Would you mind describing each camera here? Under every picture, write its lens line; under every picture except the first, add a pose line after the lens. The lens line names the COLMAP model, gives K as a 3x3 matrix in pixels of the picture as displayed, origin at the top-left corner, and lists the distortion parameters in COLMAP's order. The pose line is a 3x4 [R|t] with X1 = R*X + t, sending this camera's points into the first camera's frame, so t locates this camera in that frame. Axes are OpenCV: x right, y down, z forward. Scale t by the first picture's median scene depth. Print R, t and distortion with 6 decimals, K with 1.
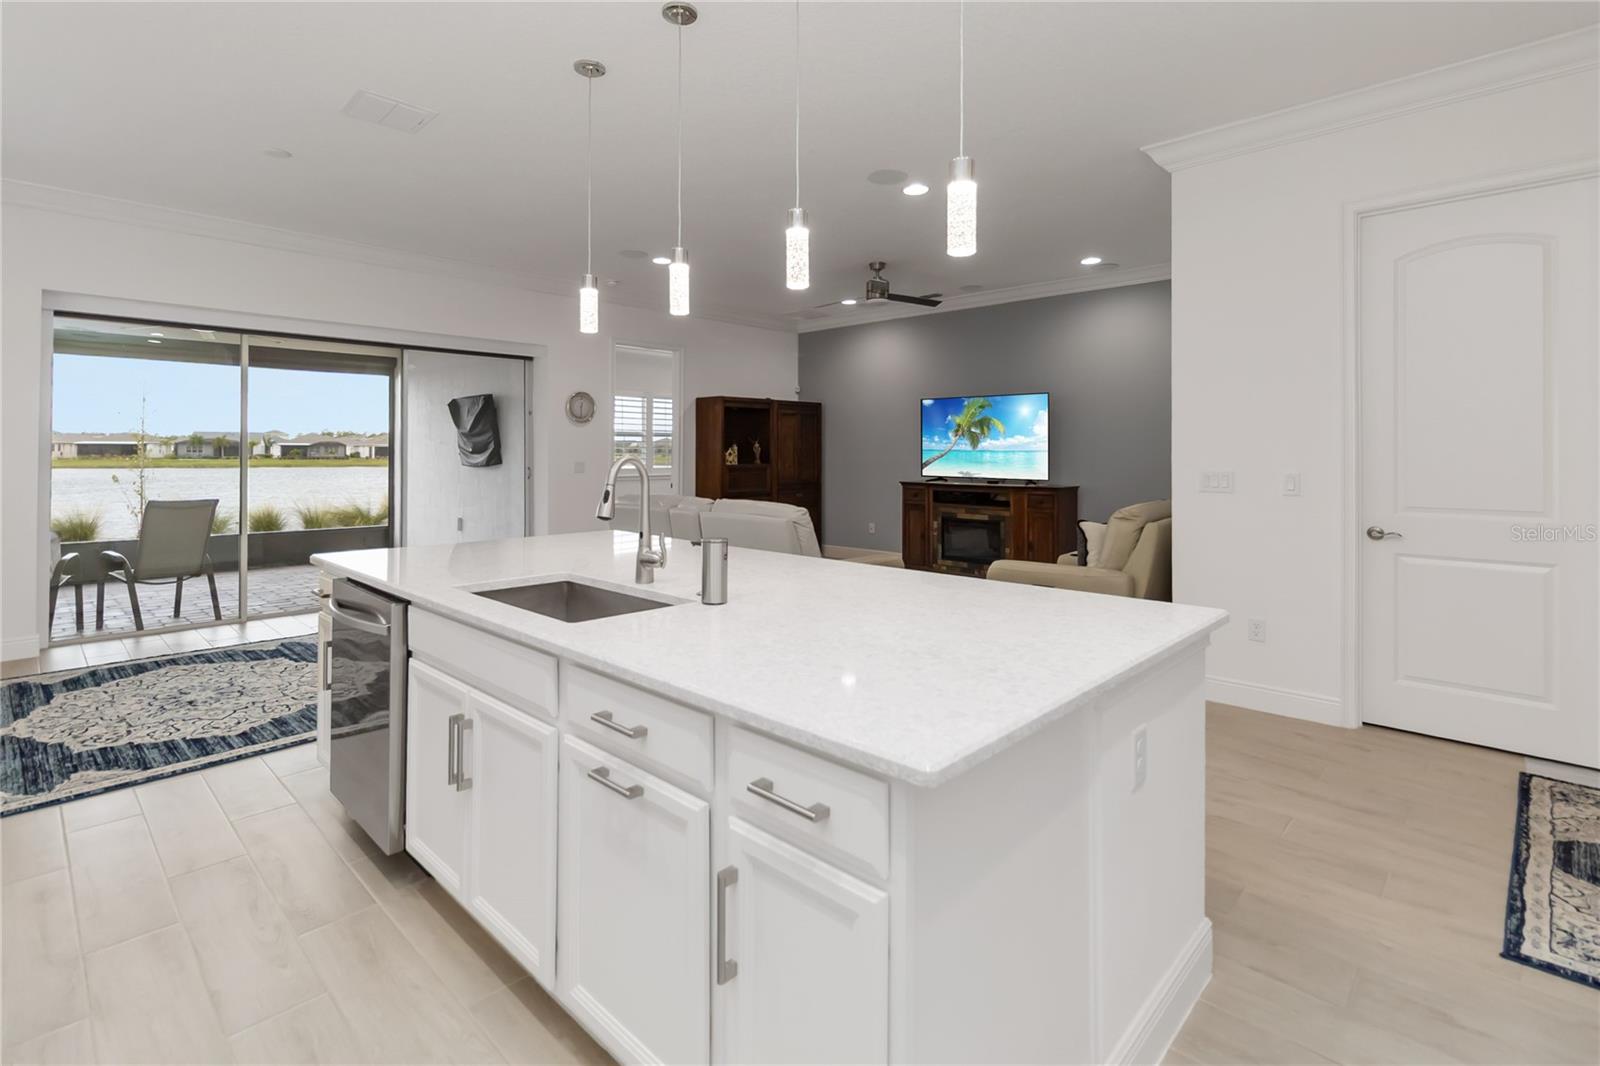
lens RADIAL K [[757.4, 0, 801.8], [0, 757.4, 440.3], [0, 0, 1]] dist [0.002176, -0.000694]
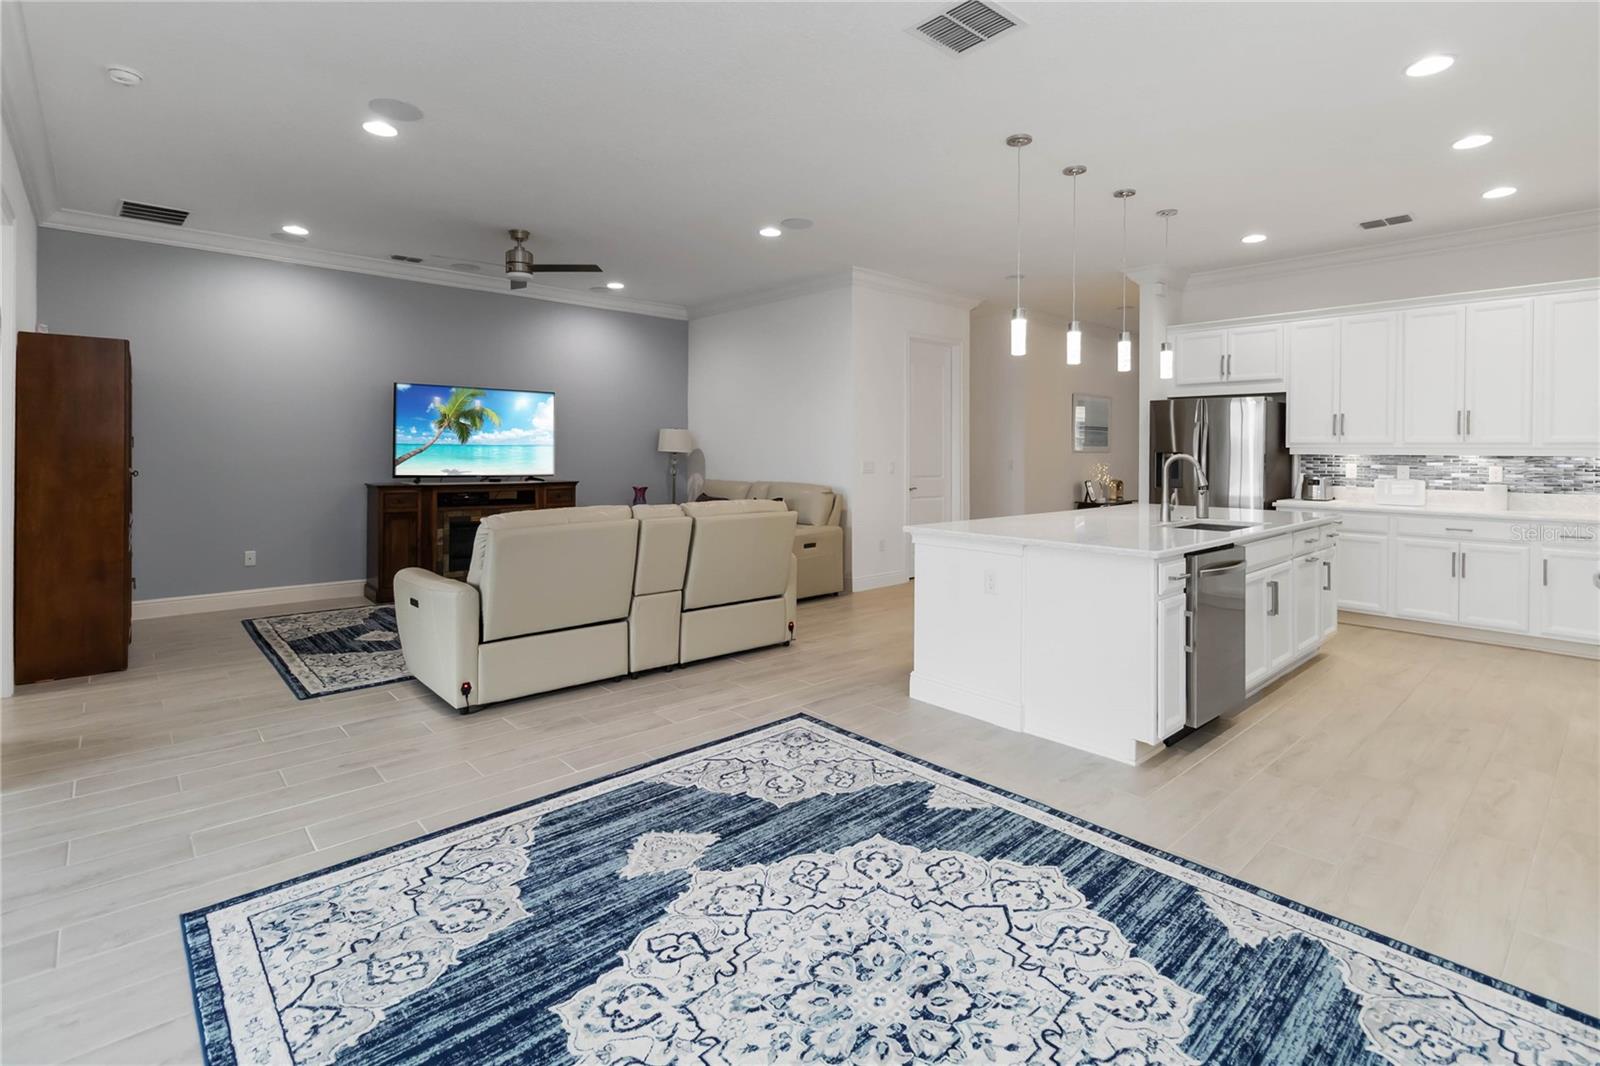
lens RADIAL K [[757.4, 0, 801.8], [0, 757.4, 440.3], [0, 0, 1]] dist [0.002176, -0.000694]
pose [[0.069455, 0.009206, 0.997543, -0.675091], [-0.022309, 0.999722, -0.007673, 0.005550], [-0.997336, -0.021721, 0.069641, 0.553987]]
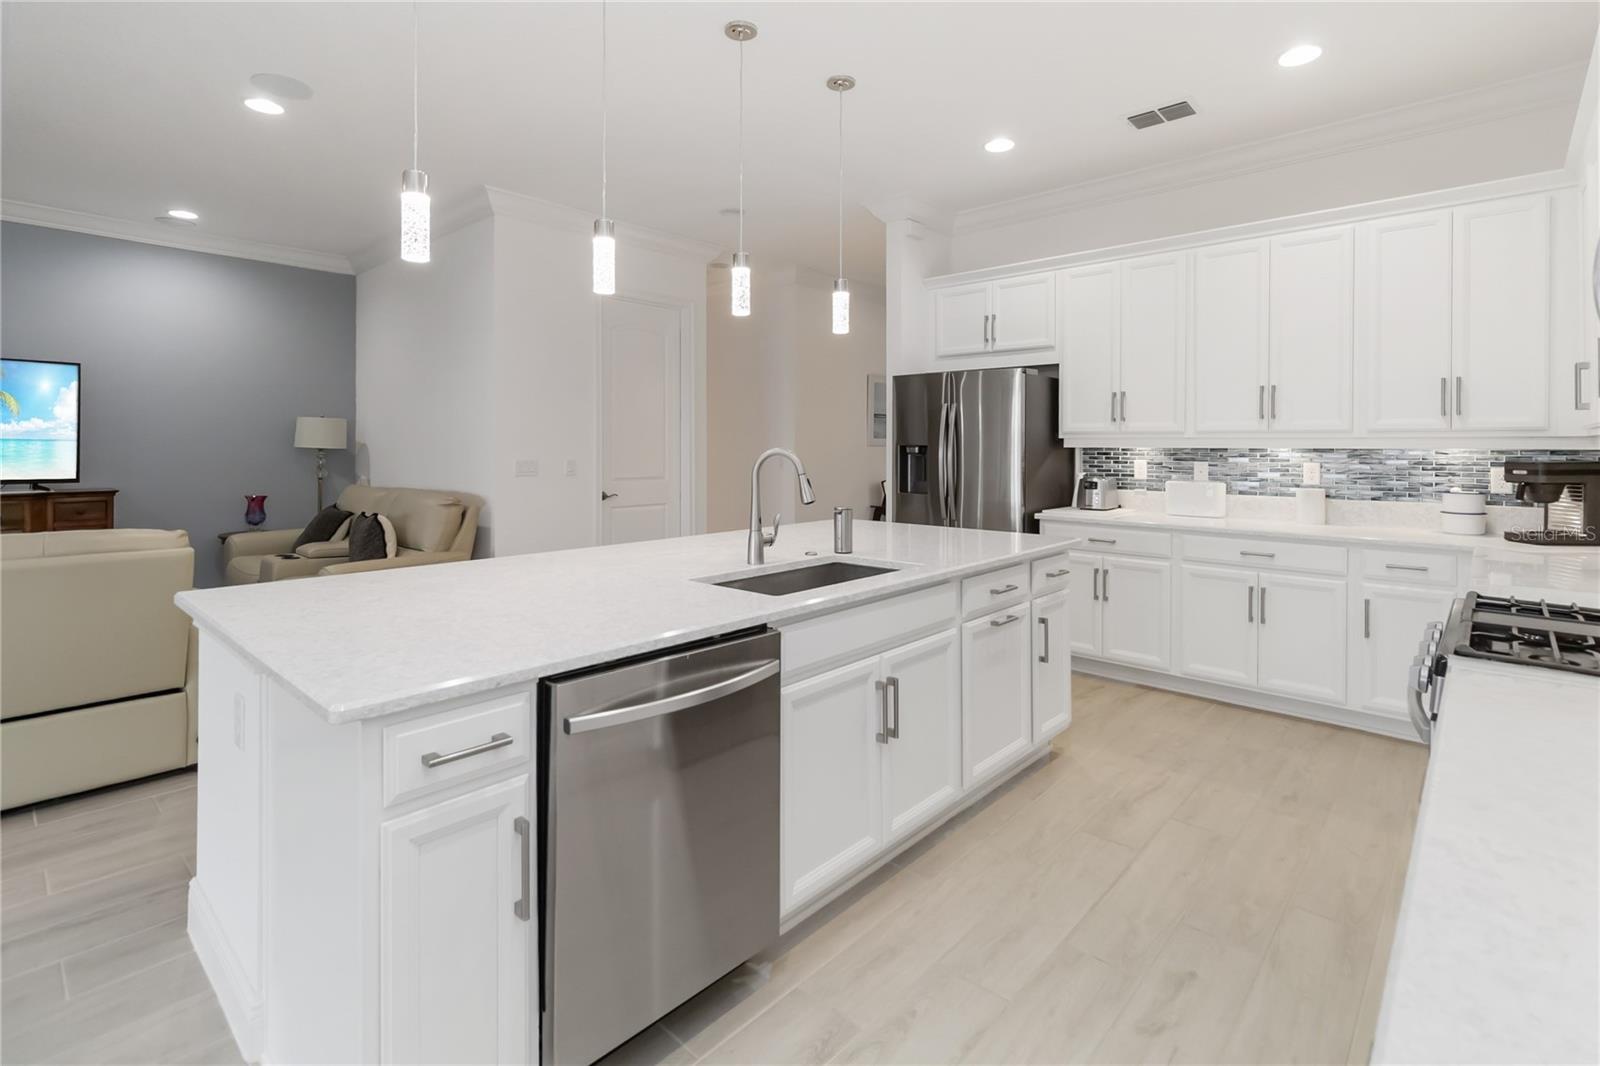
lens RADIAL K [[759.6, 0, 800.5], [0, 759.6, 433.4], [0, 0, 1]] dist [0.002664, 0.000138]
pose [[-0.026713, 0.011647, 0.999575, -0.413067], [-0.018709, 0.999751, -0.012149, 0.002510], [-0.999468, -0.019026, -0.026488, 0.300839]]
